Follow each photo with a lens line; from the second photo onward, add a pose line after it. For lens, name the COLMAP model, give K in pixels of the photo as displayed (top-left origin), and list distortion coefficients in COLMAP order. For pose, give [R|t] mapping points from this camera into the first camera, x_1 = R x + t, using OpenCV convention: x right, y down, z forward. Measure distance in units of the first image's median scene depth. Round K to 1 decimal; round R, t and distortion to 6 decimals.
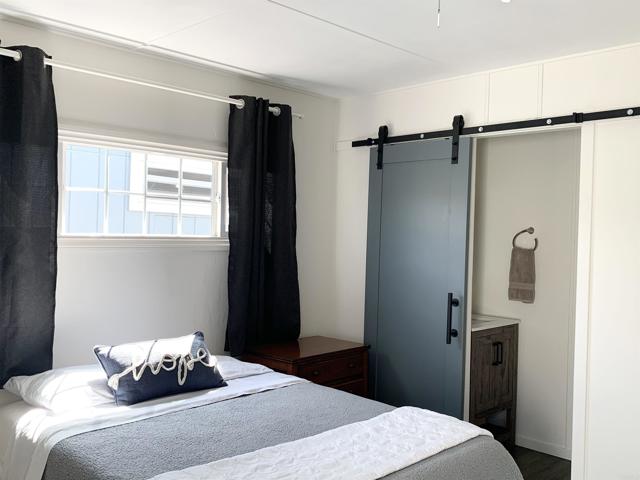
lens RADIAL K [[488.3, 0, 318.2], [0, 488.3, 243.9], [0, 0, 1]] dist [-0.039245, 0.006538]
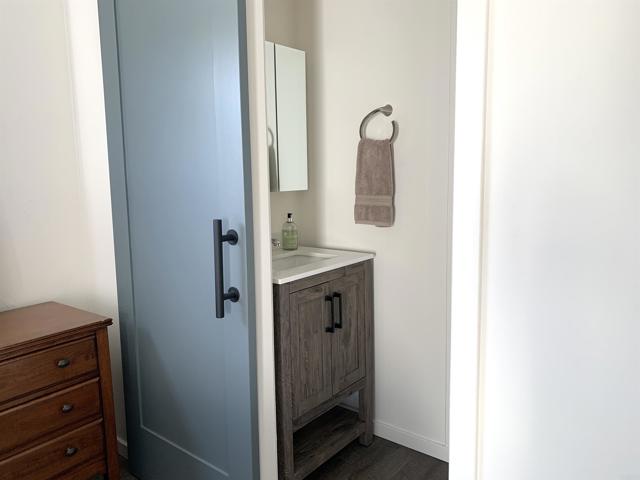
lens RADIAL K [[488.3, 0, 322.1], [0, 488.3, 236.8], [0, 0, 1]] dist [-0.039245, 0.006538]
pose [[0.980309, -0.066939, 0.185777, 0.237275], [0.040894, 0.989216, 0.140641, 0.042609], [-0.193188, -0.130274, 0.972475, 0.400153]]
